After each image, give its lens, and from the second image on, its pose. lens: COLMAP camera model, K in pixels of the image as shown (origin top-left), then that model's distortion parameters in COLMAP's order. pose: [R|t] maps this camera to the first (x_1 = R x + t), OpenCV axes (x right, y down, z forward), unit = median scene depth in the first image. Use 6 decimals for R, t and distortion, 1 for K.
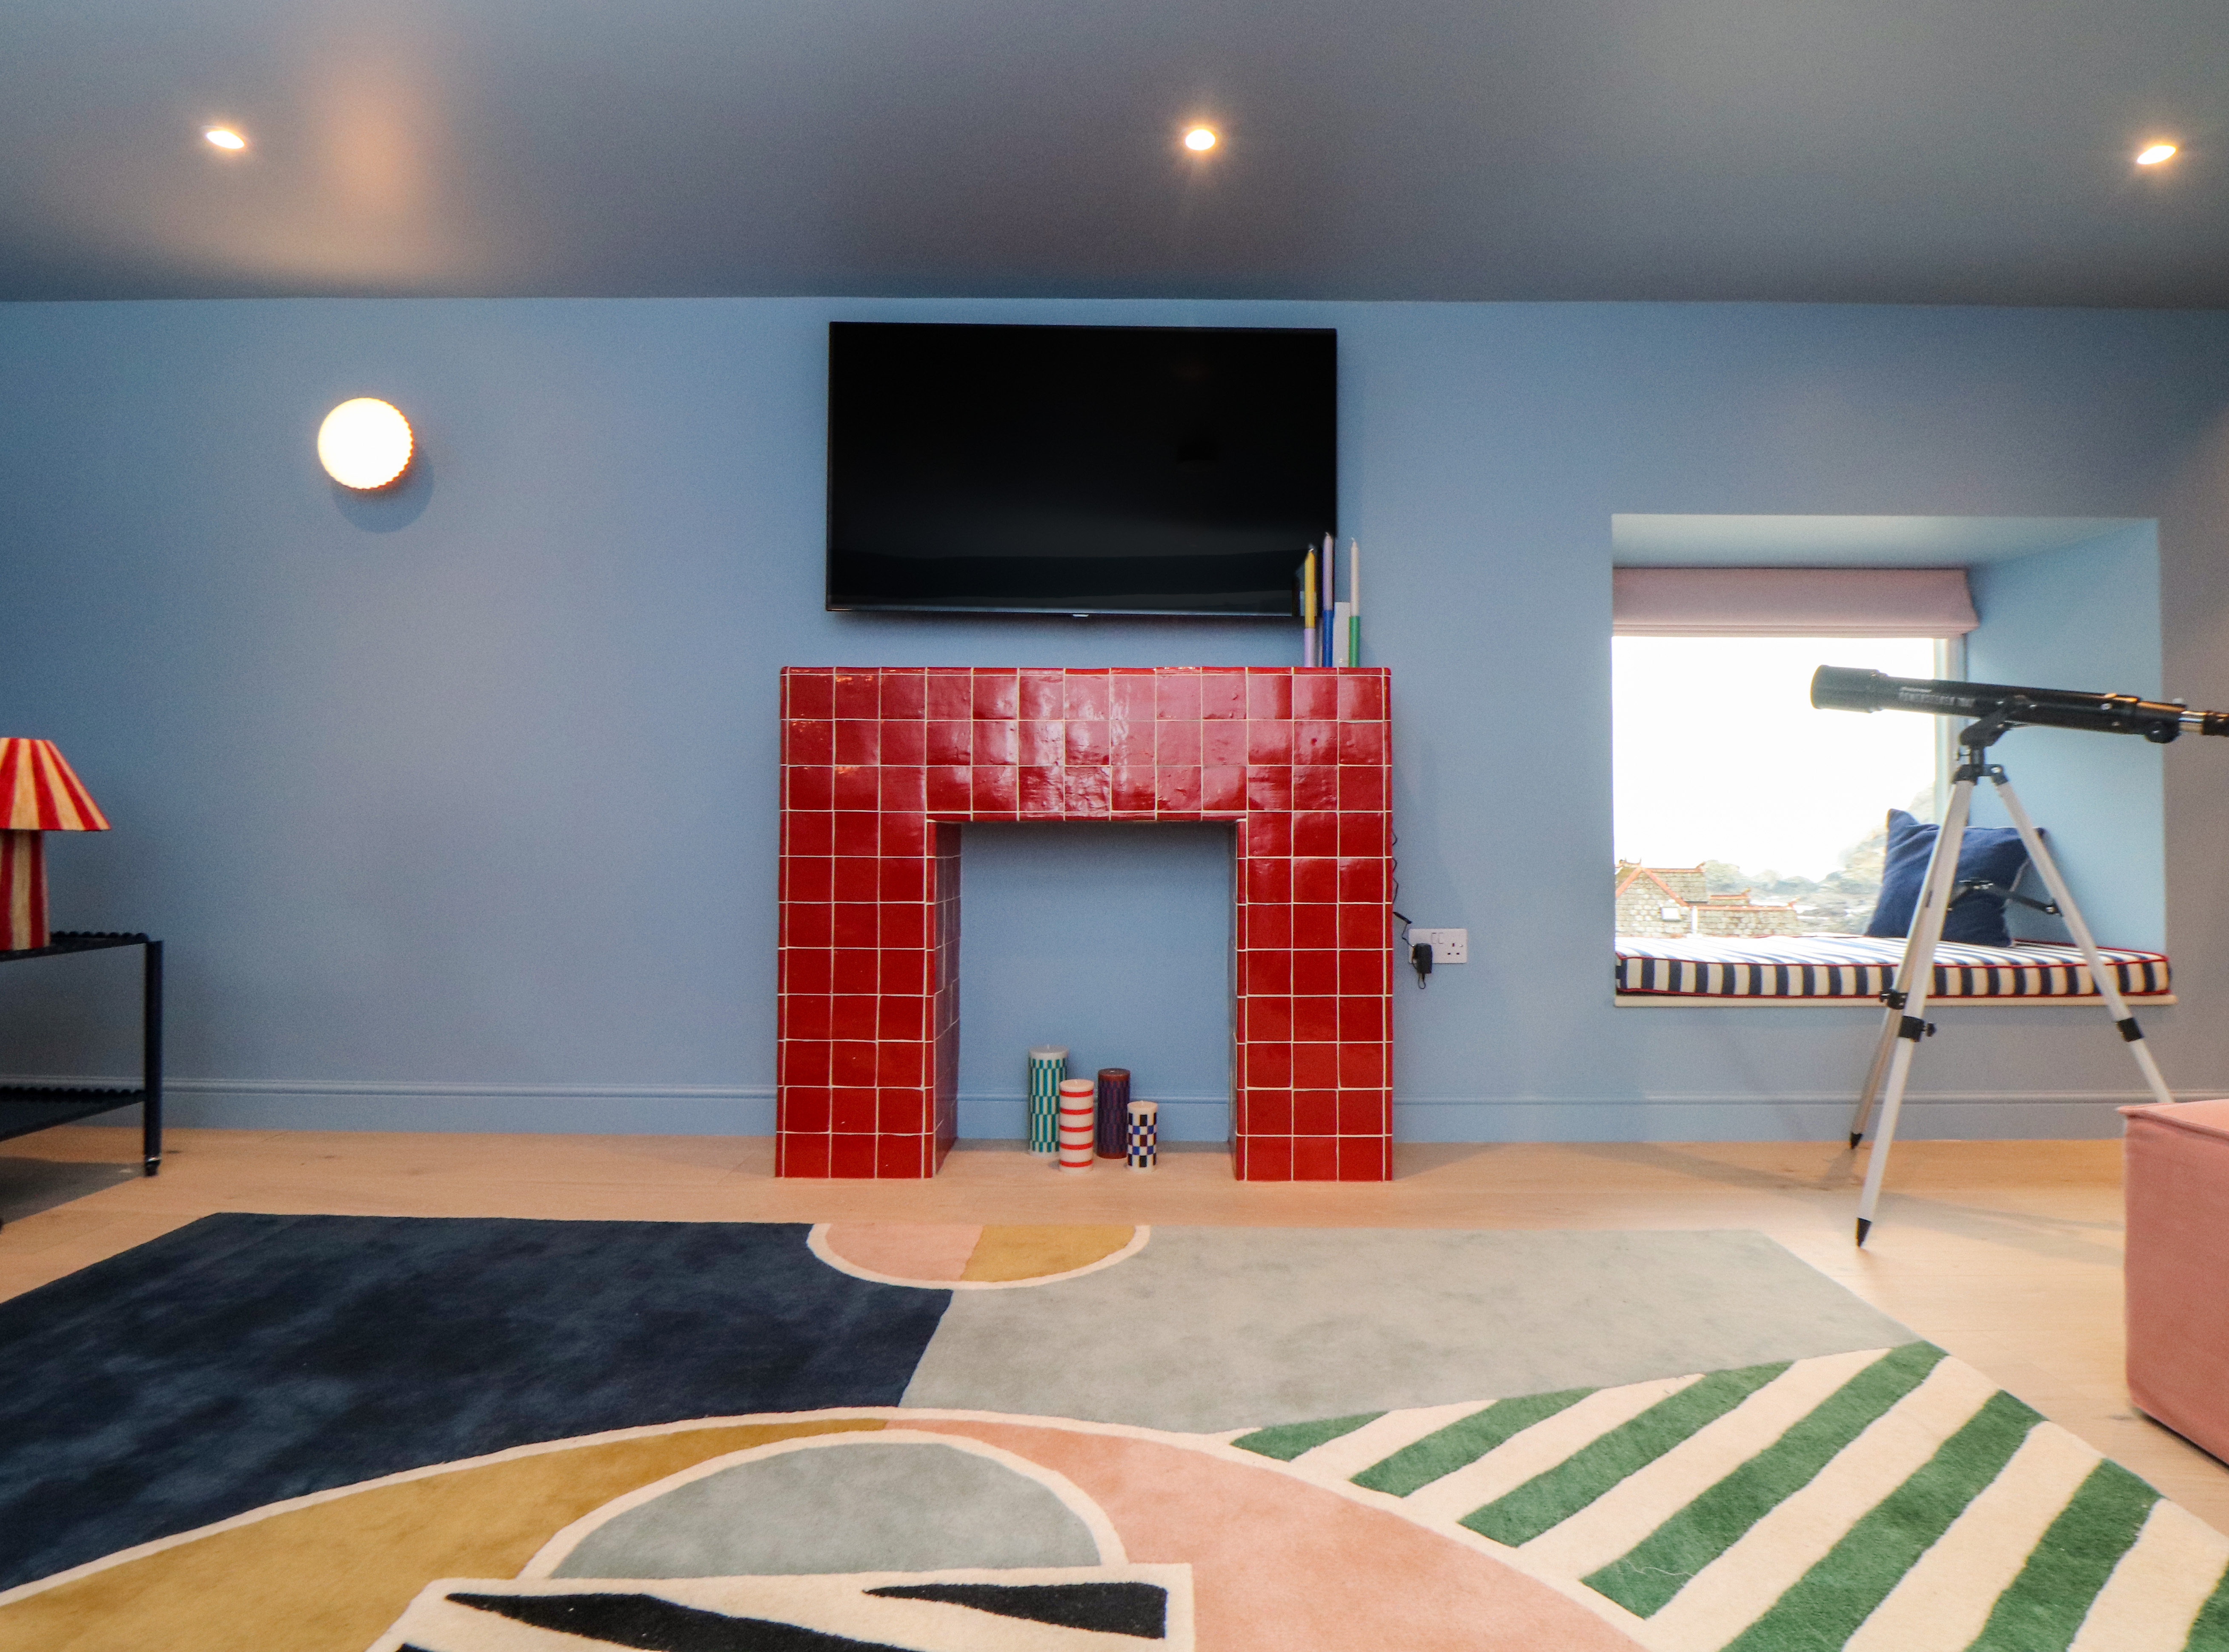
lens RADIAL K [[1146.7, 0, 1198.3], [0, 1146.7, 829.1], [0, 0, 1]] dist [-0.023876, -0.000169]
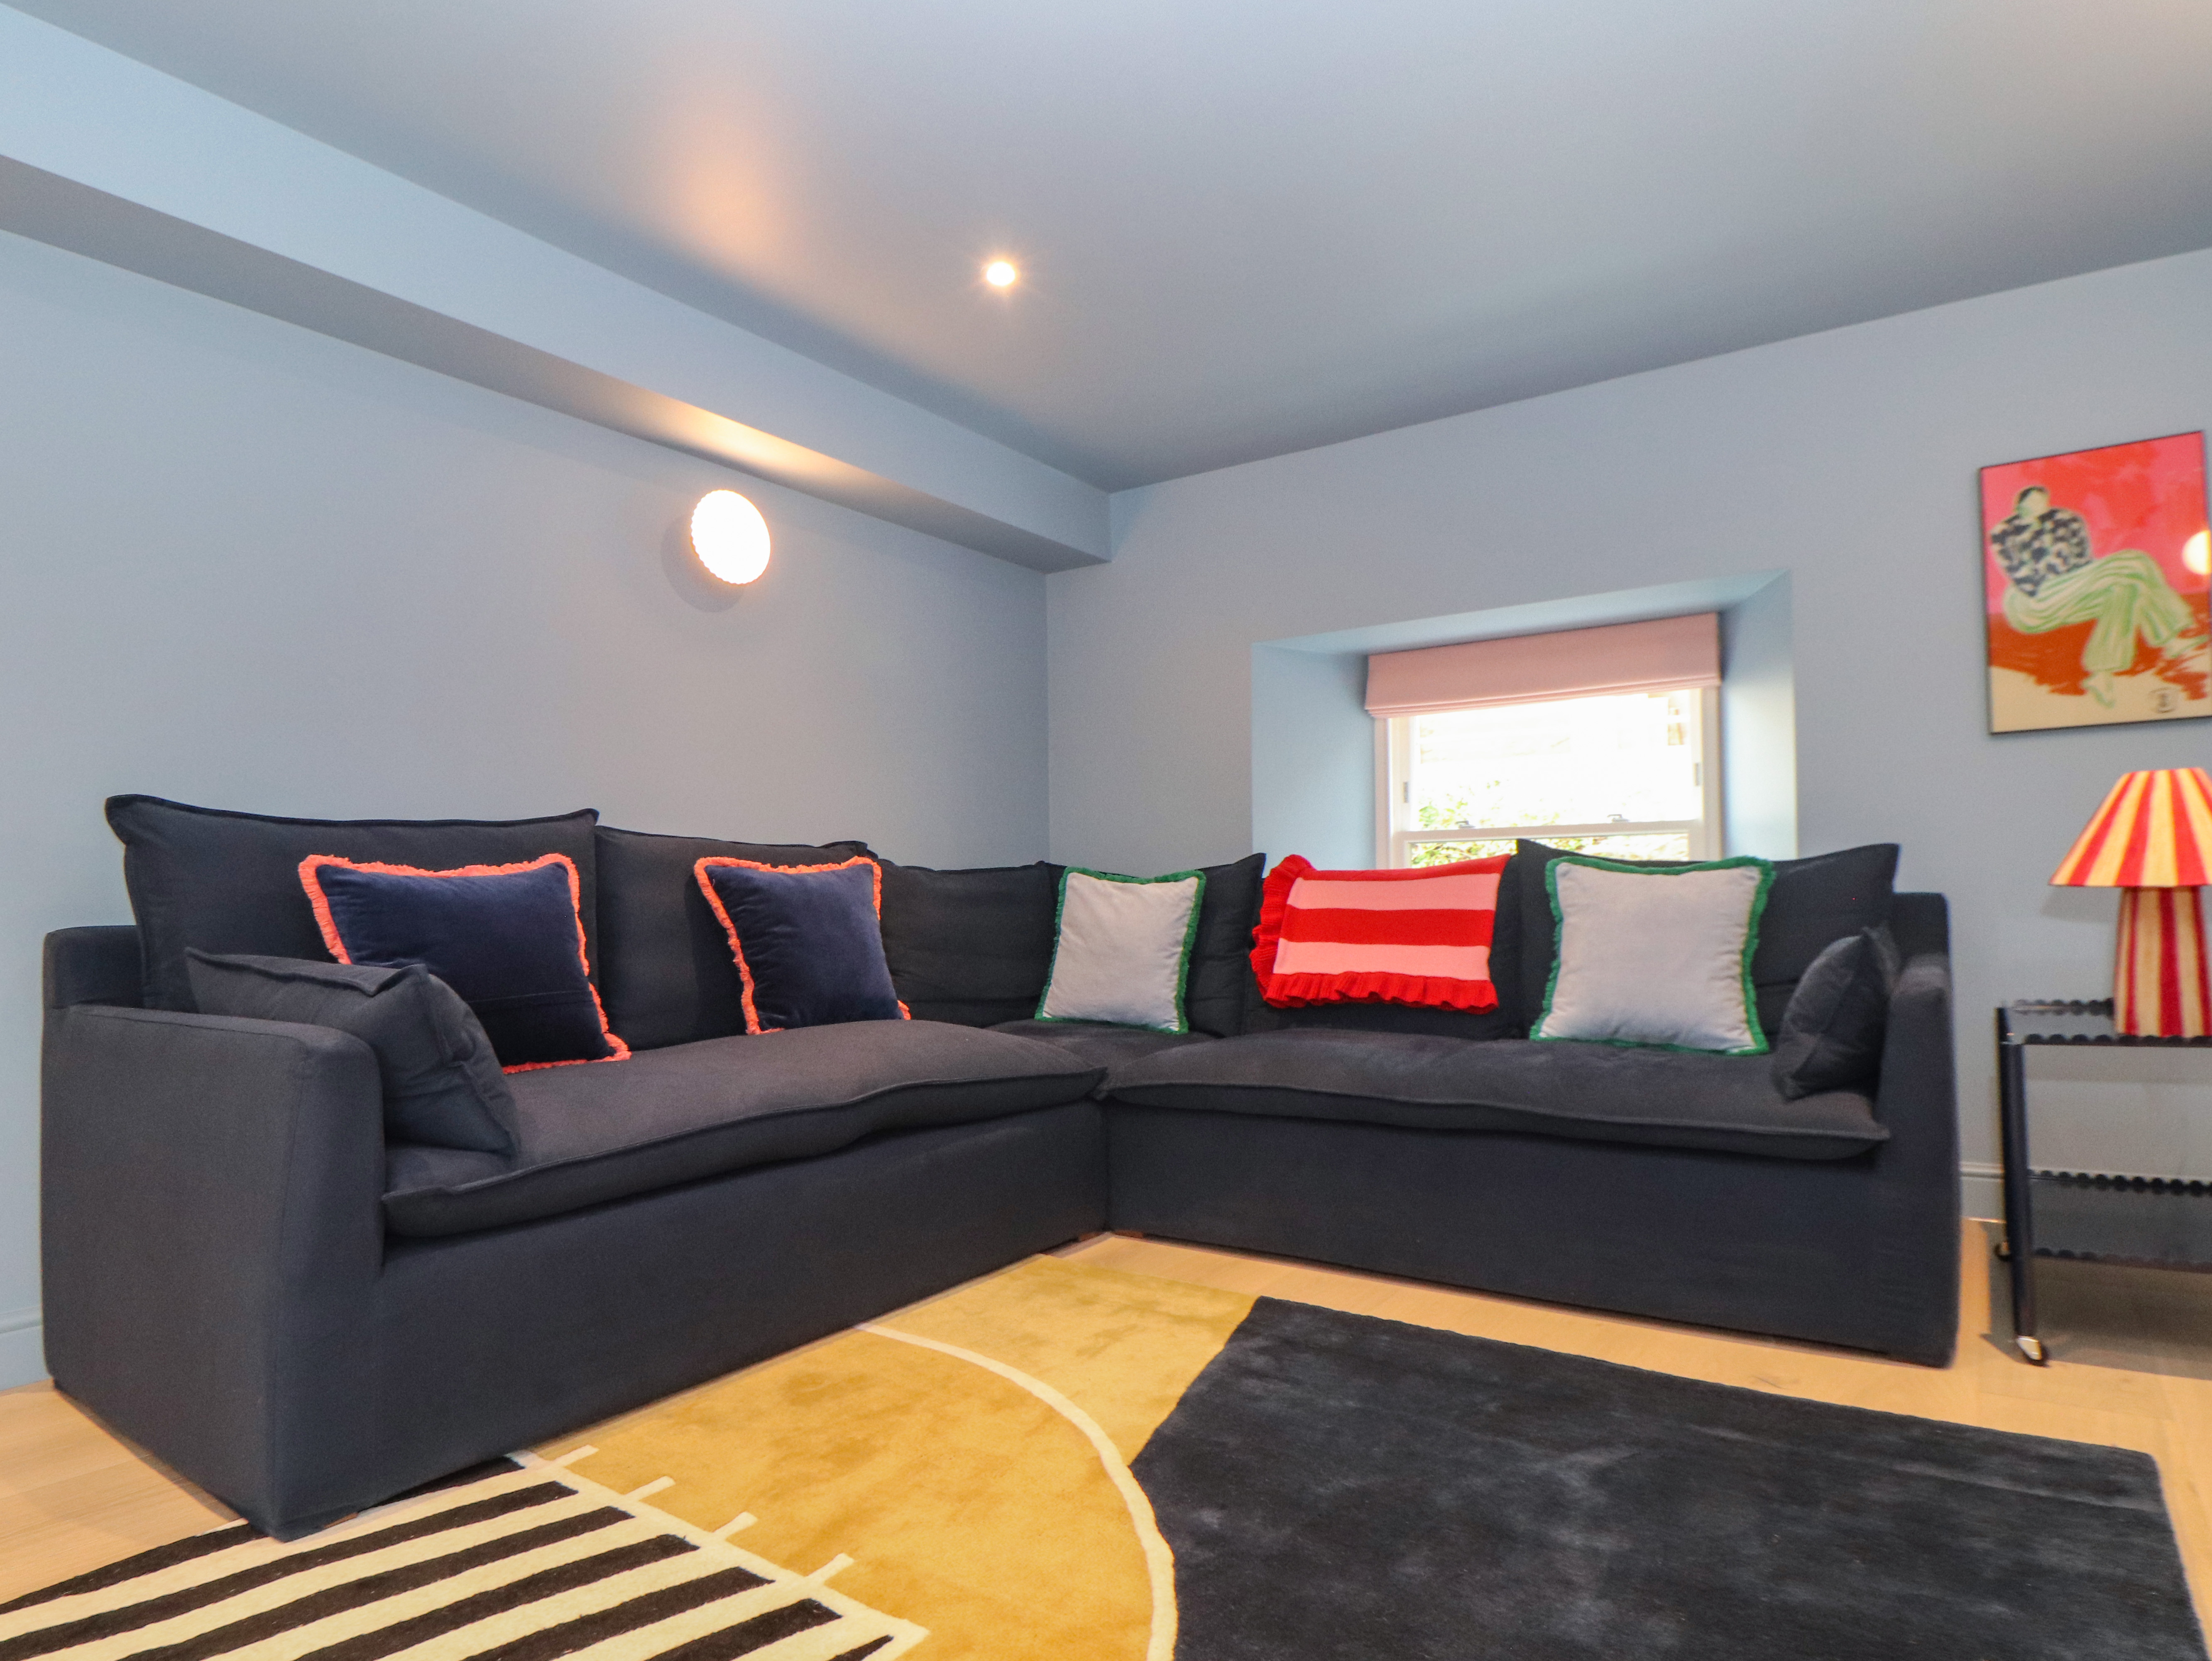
lens RADIAL K [[1214.2, 0, 1144.0], [0, 1214.2, 878.3], [0, 0, 1]] dist [-0.006084, -0.001474]
pose [[-0.574400, -0.013706, -0.818460, 0.097550], [0.022772, 0.999205, -0.032714, 0.011134], [0.818258, -0.037429, -0.573631, 1.359685]]
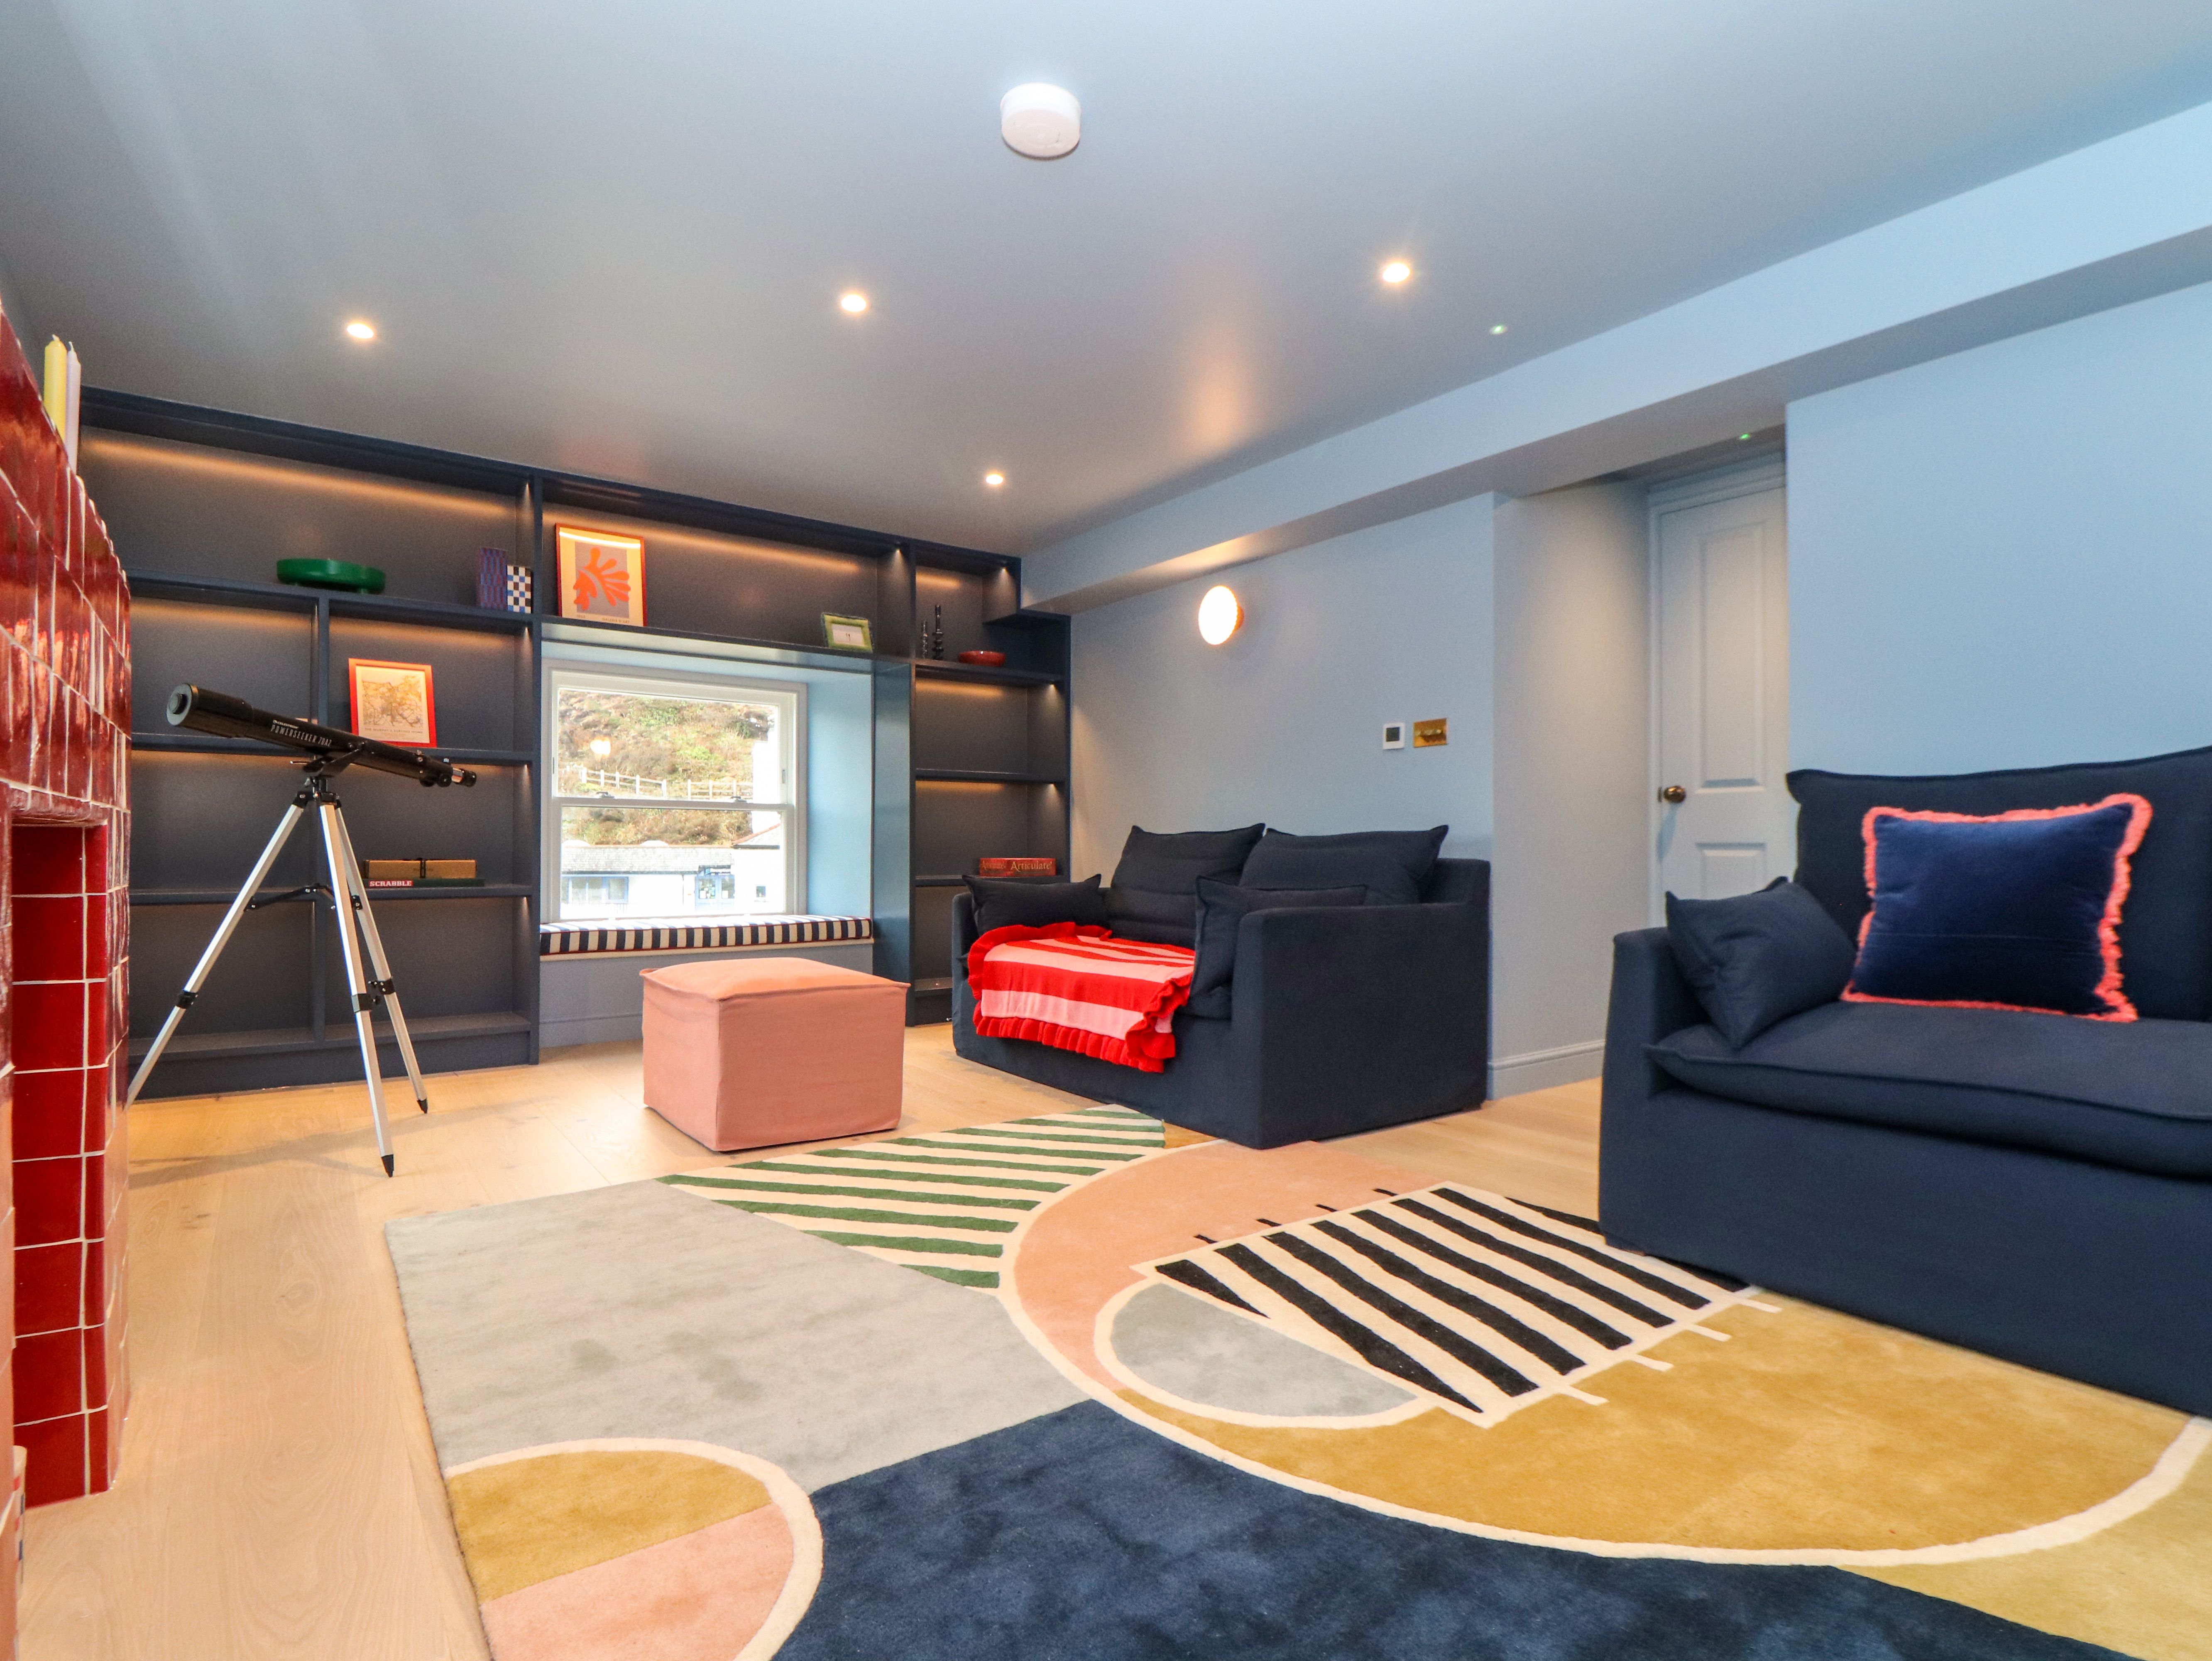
lens RADIAL K [[1139.1, 0, 1163.7], [0, 1139.1, 839.1], [0, 0, 1]] dist [-0.003596, -0.014008]
pose [[-0.602963, 0.002189, 0.797766, -1.119545], [-0.019520, 0.999656, -0.017496, 0.011373], [-0.797530, -0.026122, -0.602713, 1.570351]]
